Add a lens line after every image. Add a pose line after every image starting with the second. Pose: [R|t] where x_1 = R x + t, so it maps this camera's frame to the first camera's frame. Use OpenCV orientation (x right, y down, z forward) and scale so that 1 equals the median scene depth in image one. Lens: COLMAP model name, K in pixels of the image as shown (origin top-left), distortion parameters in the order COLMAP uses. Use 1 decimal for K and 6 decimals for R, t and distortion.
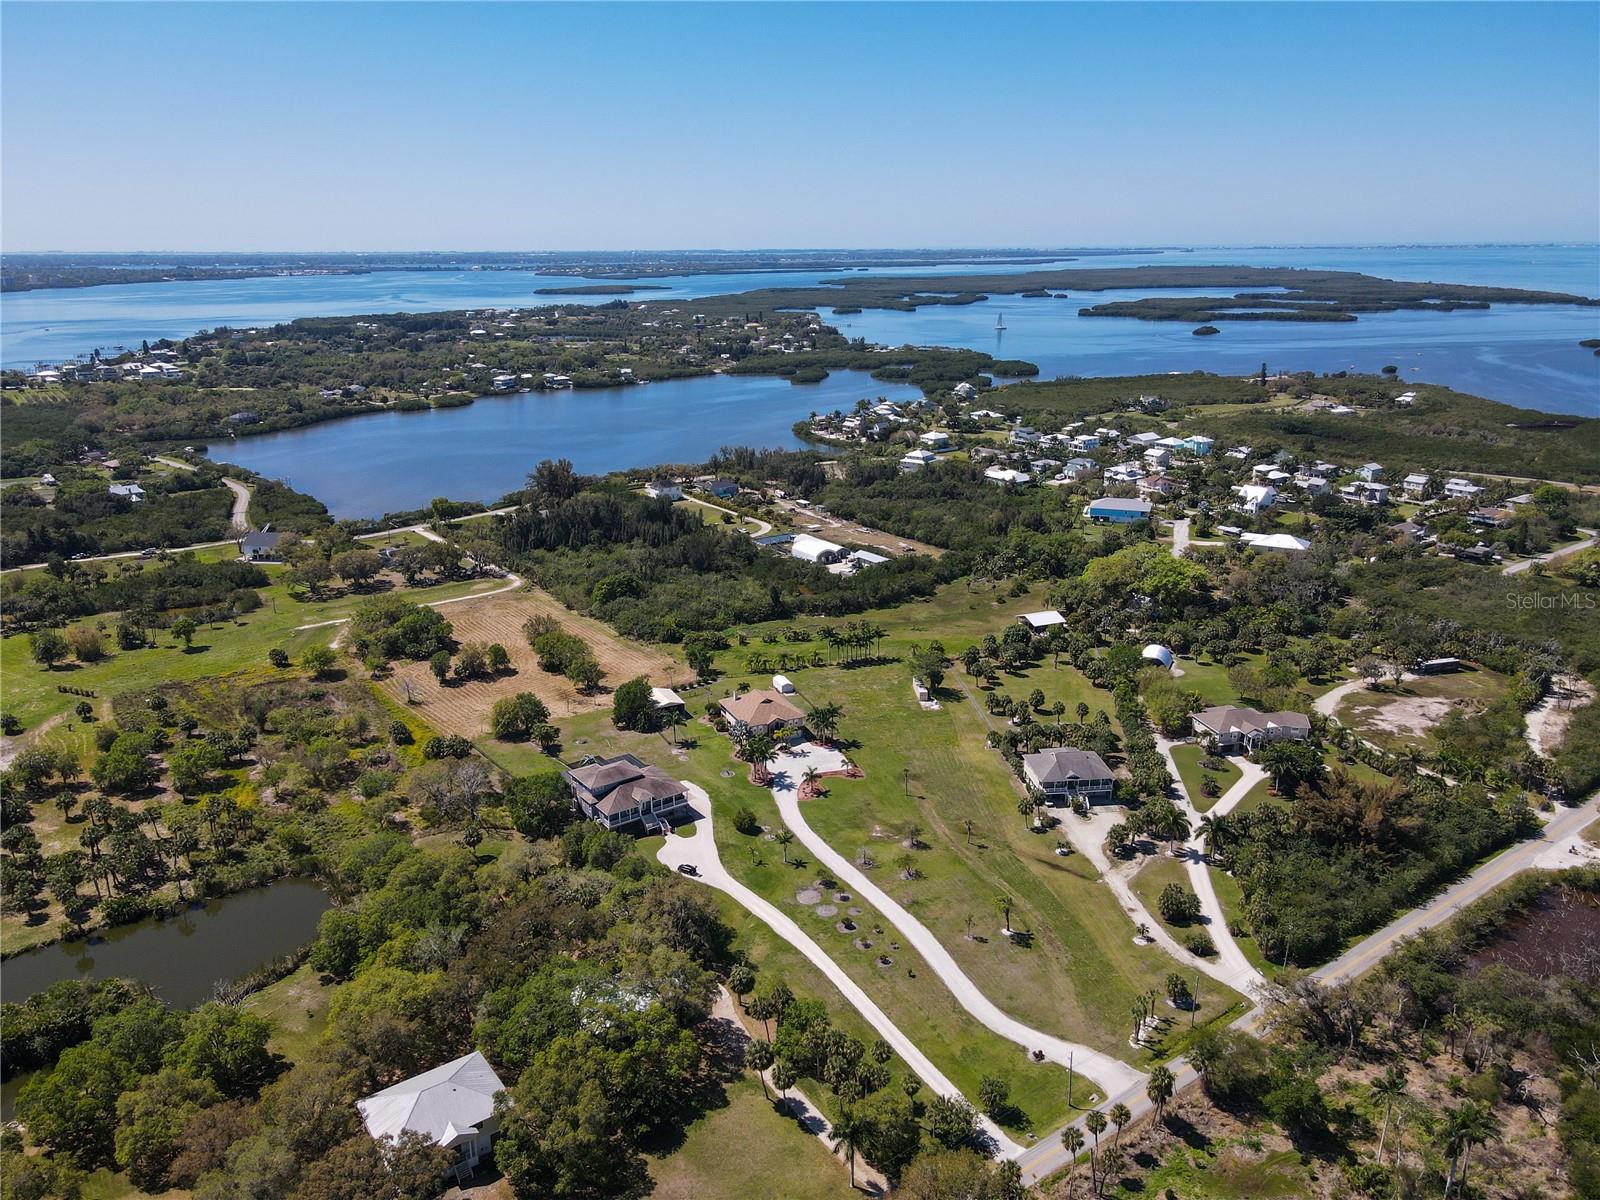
lens RADIAL K [[1138.0, 0, 800.0], [0, 1138.0, 600.0], [0, 0, 1]] dist [-0.006948, 0.030997]
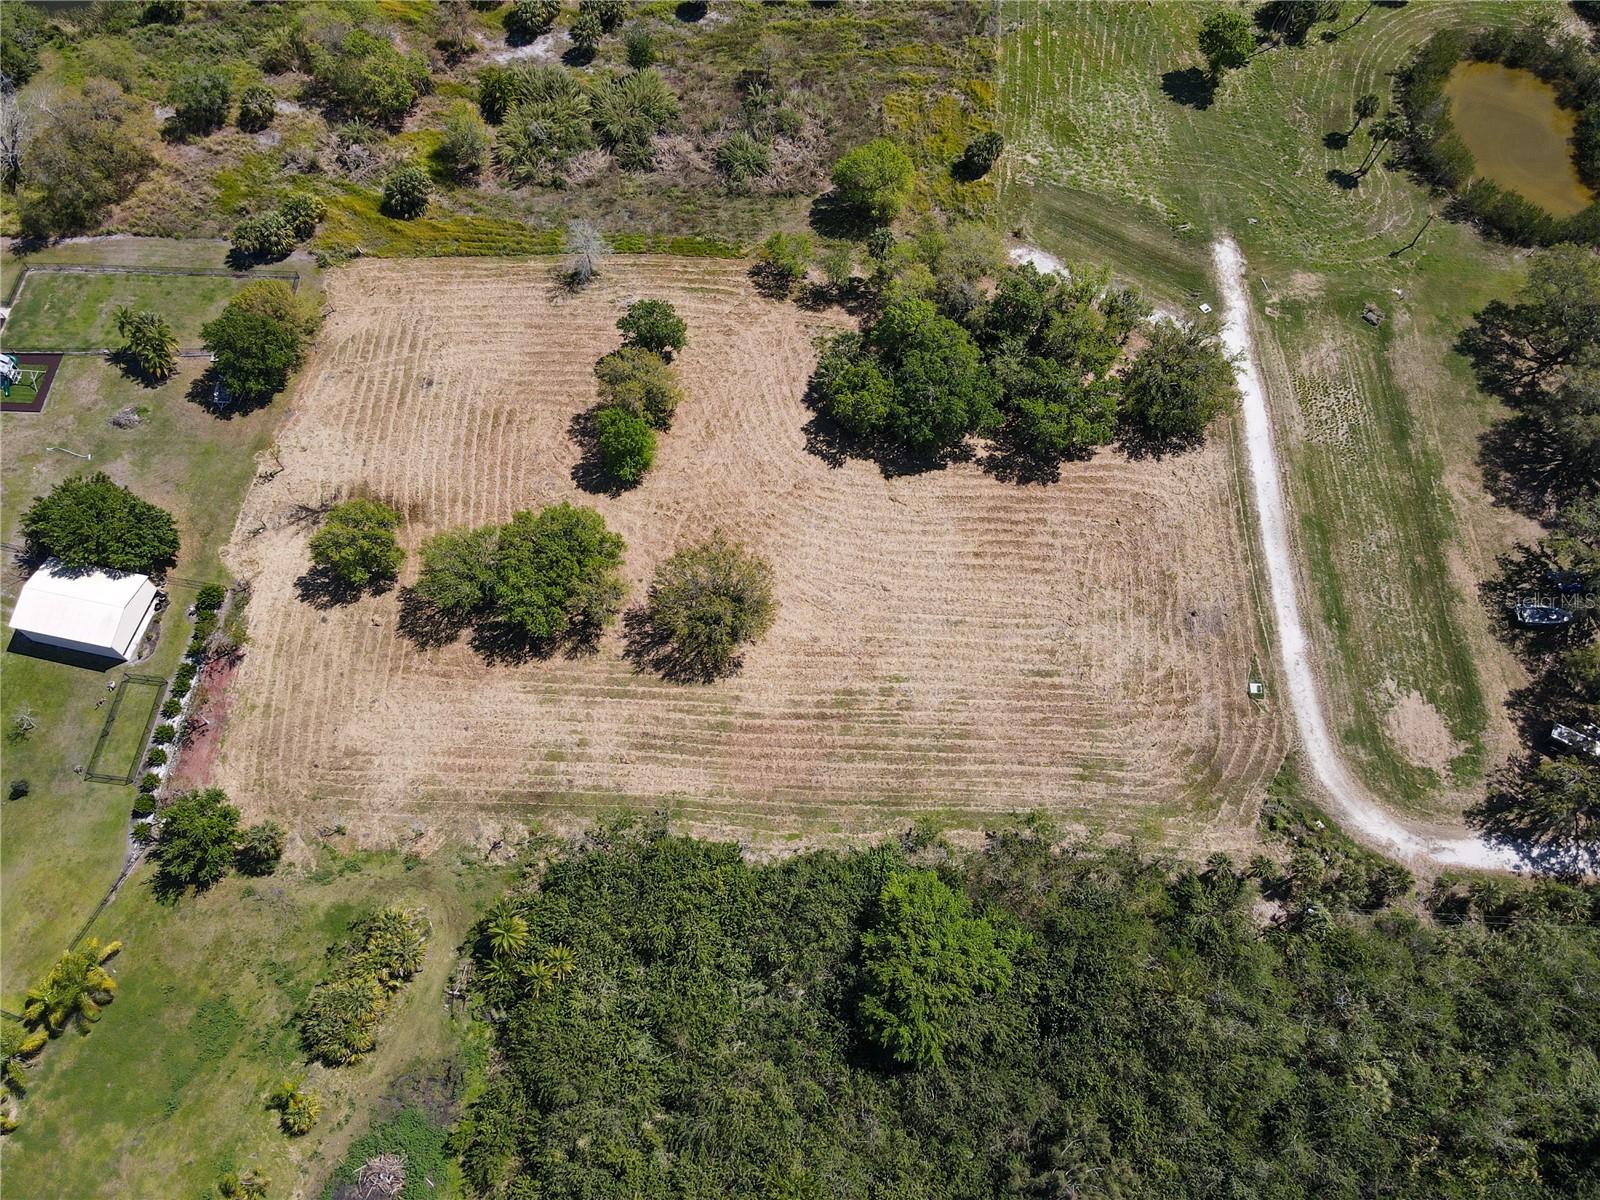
lens RADIAL K [[1138.0, 0, 800.0], [0, 1138.0, 600.0], [0, 0, 1]] dist [-0.006948, 0.030997]
pose [[-0.628860, 0.696671, -0.345231, -0.094679], [-0.232513, 0.255195, 0.938516, -0.236608], [0.741938, 0.670466, 0.001504, 0.792689]]
